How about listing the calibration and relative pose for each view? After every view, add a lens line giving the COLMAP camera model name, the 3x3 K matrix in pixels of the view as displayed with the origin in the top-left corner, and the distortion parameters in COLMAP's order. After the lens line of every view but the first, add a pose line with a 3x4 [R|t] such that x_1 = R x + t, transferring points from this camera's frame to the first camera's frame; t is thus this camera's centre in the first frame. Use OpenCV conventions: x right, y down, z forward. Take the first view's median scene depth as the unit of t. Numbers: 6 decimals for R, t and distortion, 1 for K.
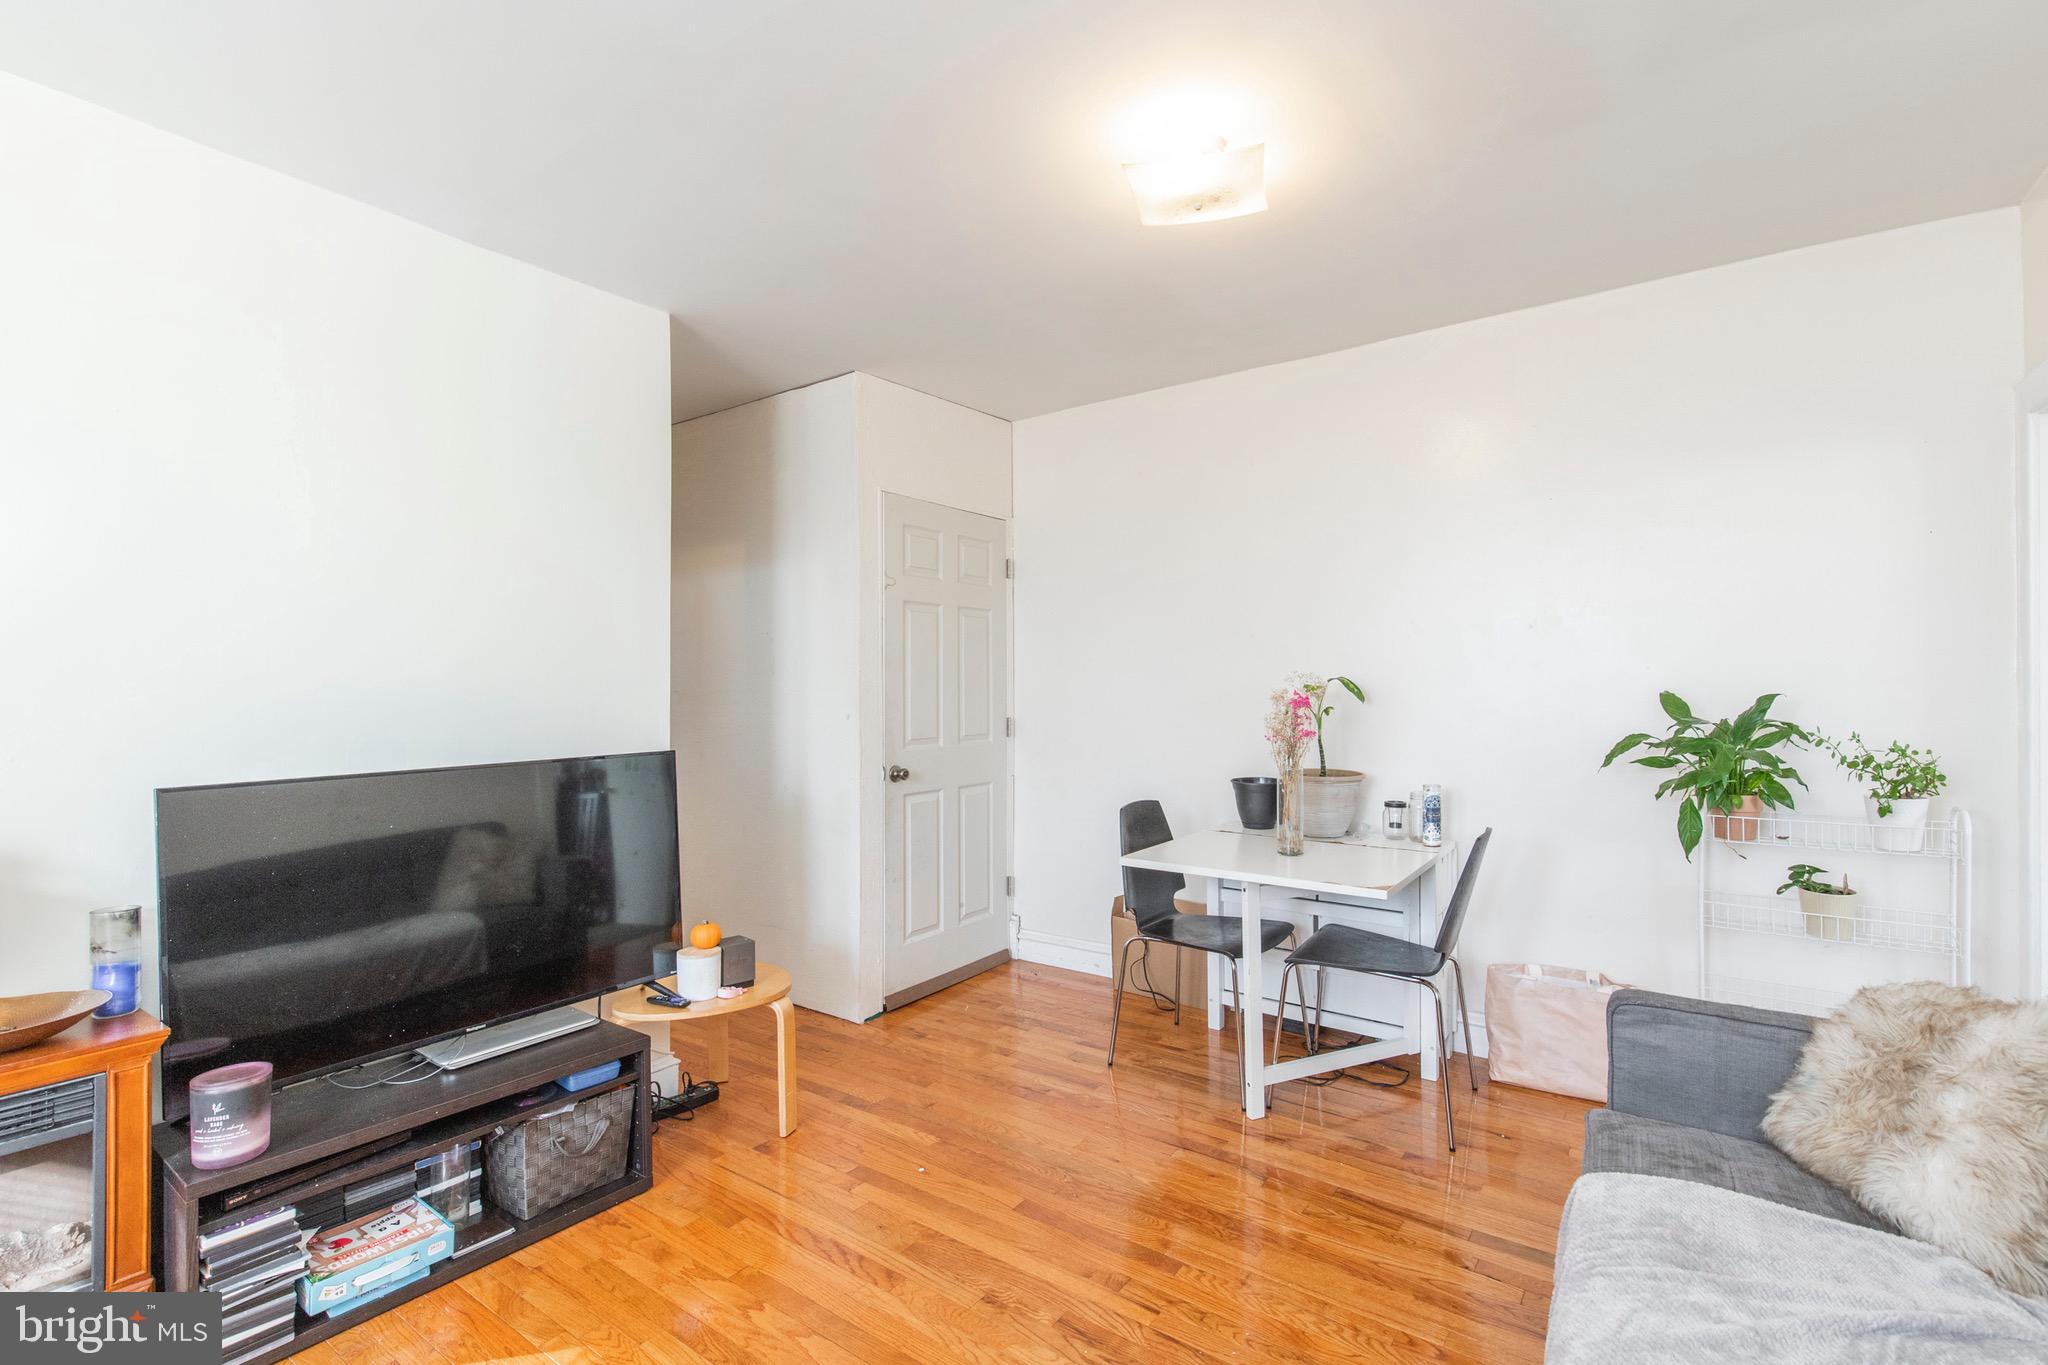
lens RADIAL K [[944.3, 0, 1013.6], [0, 944.3, 680.1], [0, 0, 1]] dist [0.013462, -0.000182]
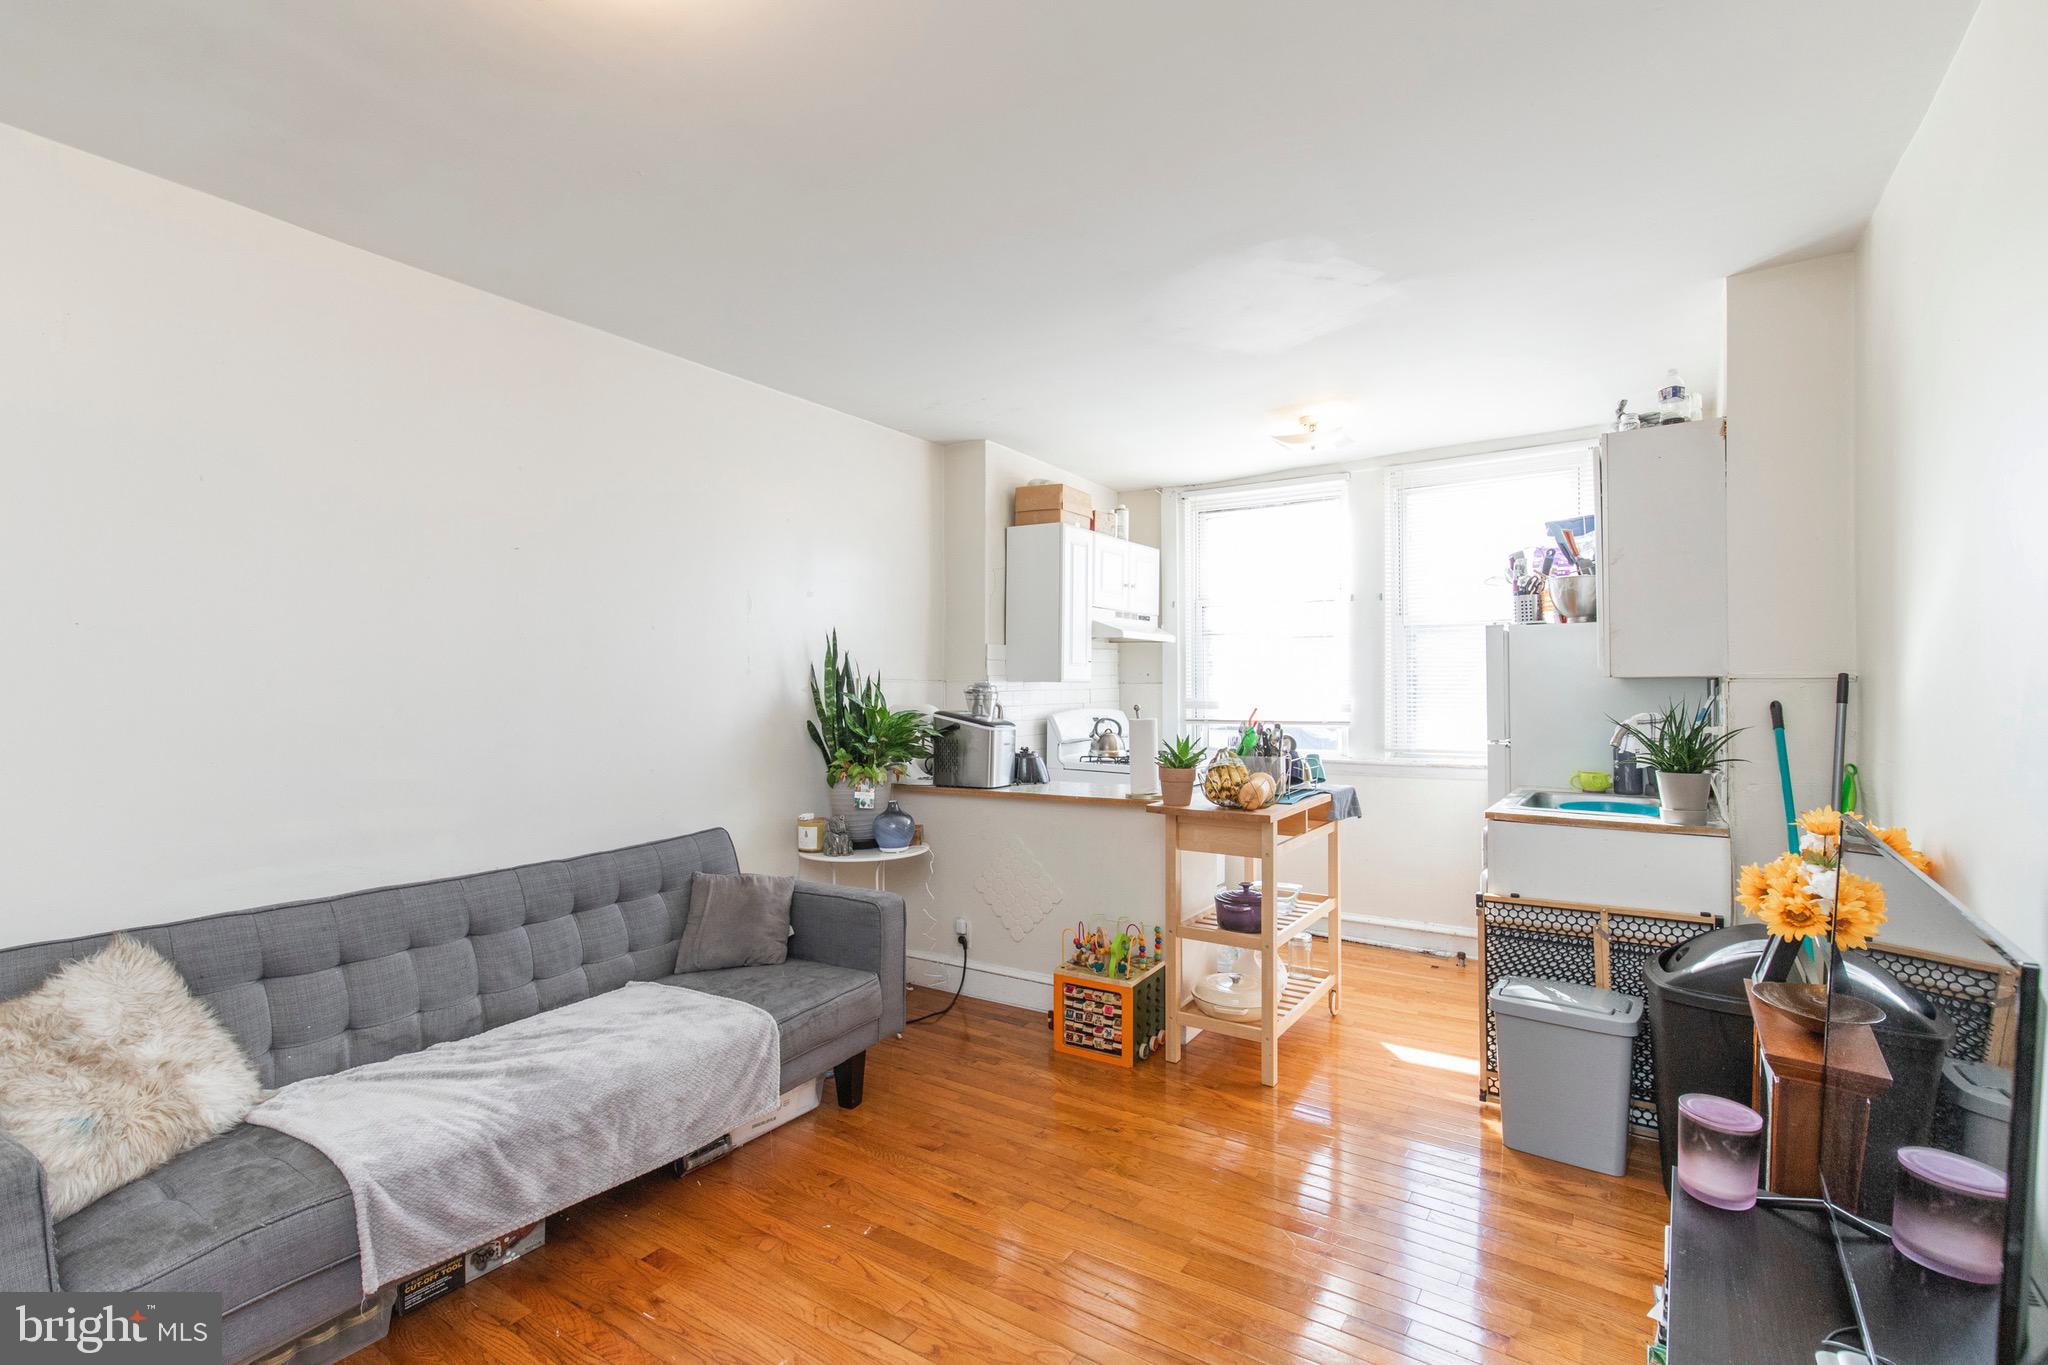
lens RADIAL K [[933.5, 0, 1024.0], [0, 933.5, 682.5], [0, 0, 1]] dist [0.012679, -0.000197]
pose [[-0.999314, 0.011615, -0.035175, -0.064413], [0.011912, 0.999895, -0.008240, -0.007072], [0.035076, -0.008654, -0.999347, 1.211019]]
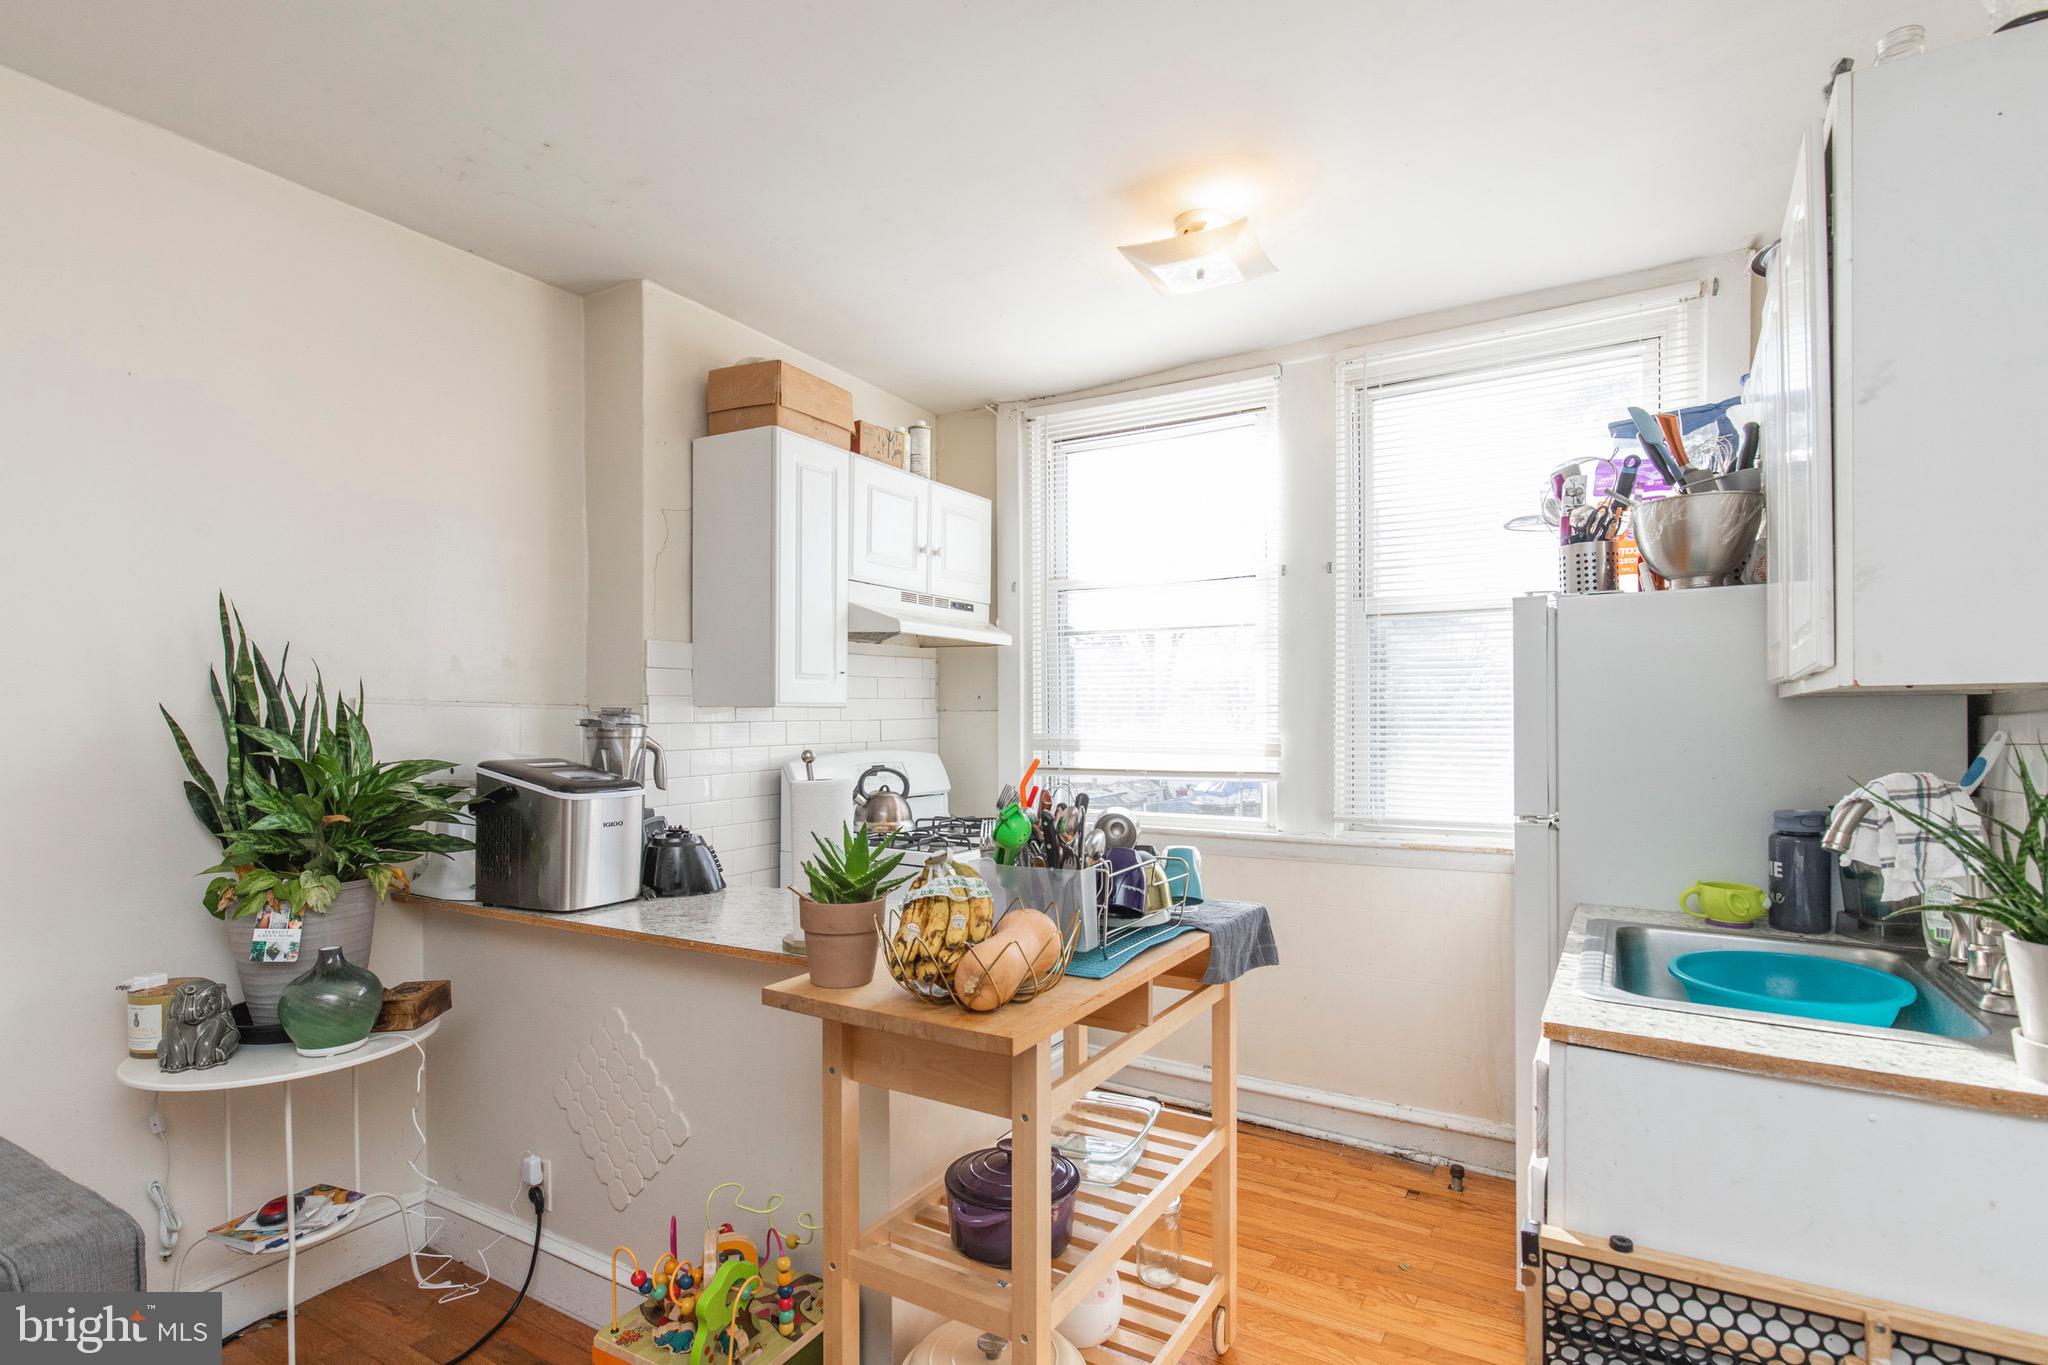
lens RADIAL K [[978.9, 0, 1033.1], [0, 978.9, 728.4], [0, 0, 1]] dist [0.001786, 0.000062]
pose [[-0.996621, 0.012837, -0.081133, -0.342848], [0.012315, 0.999900, 0.006927, -0.002812], [0.081214, 0.005905, -0.996679, 0.620124]]
